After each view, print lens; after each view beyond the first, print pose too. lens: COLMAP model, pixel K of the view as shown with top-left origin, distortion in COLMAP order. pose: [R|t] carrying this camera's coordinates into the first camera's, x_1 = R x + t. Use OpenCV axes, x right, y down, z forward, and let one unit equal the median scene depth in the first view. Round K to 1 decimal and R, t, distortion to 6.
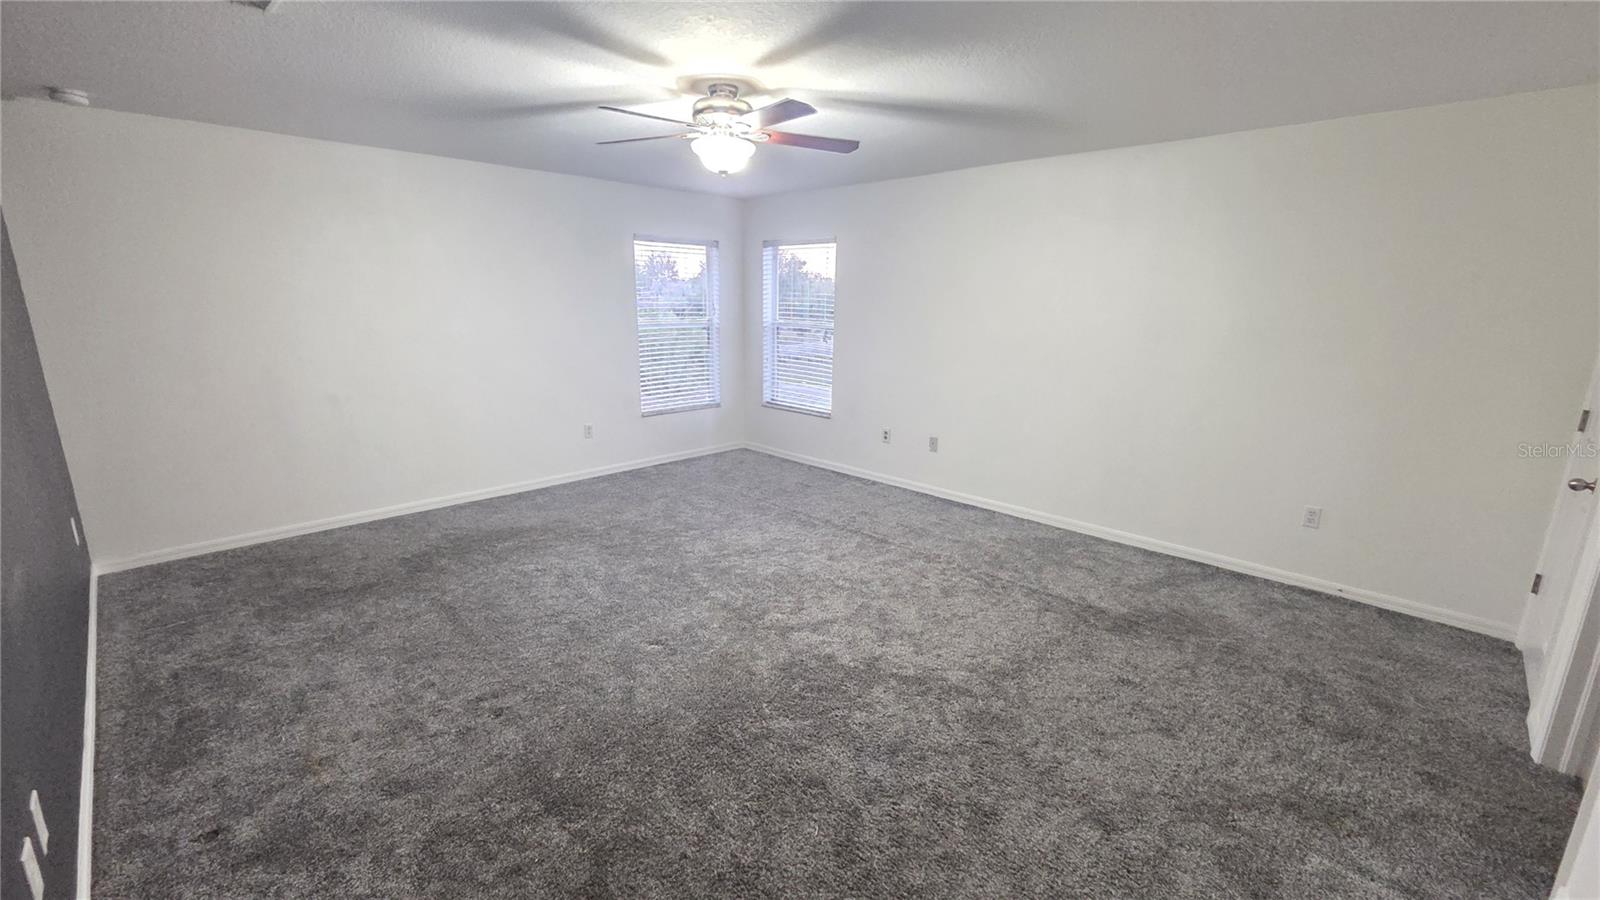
lens RADIAL K [[664.4, 0, 802.2], [0, 664.4, 450.4], [0, 0, 1]] dist [-0.000782, -0.000295]
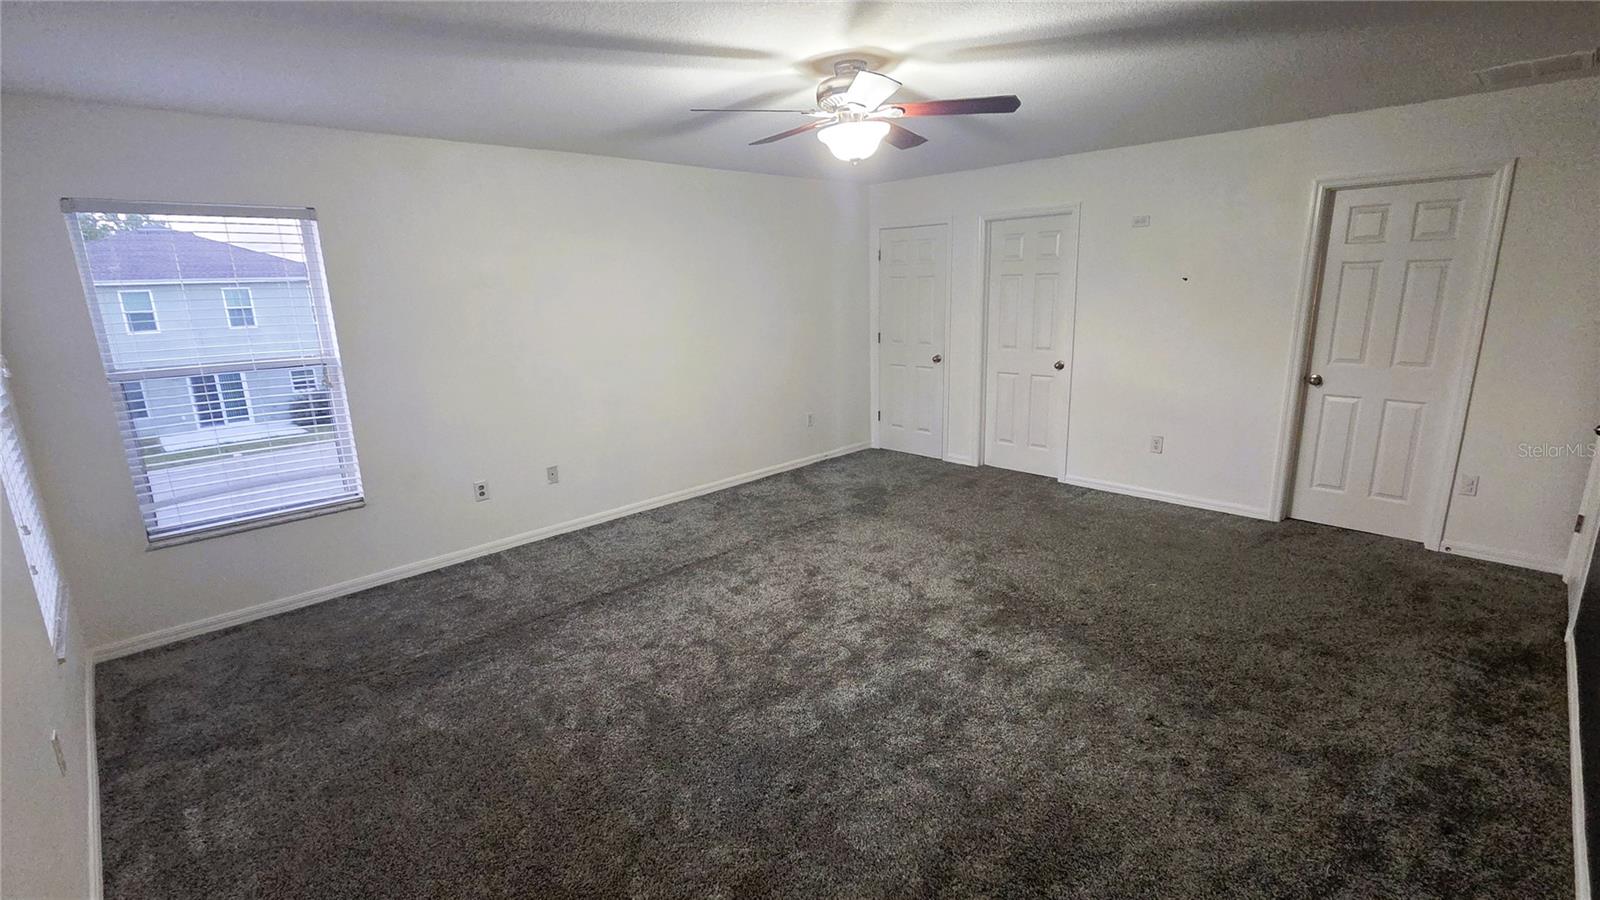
lens RADIAL K [[711.7, 0, 800.0], [0, 711.7, 450.0], [0, 0, 1]] dist [0.000886, 0.000023]
pose [[0.017866, -0.248068, 0.968578, -0.709217], [0.251430, 0.938717, 0.235782, -0.185762], [-0.967711, 0.239317, 0.079143, 0.676473]]
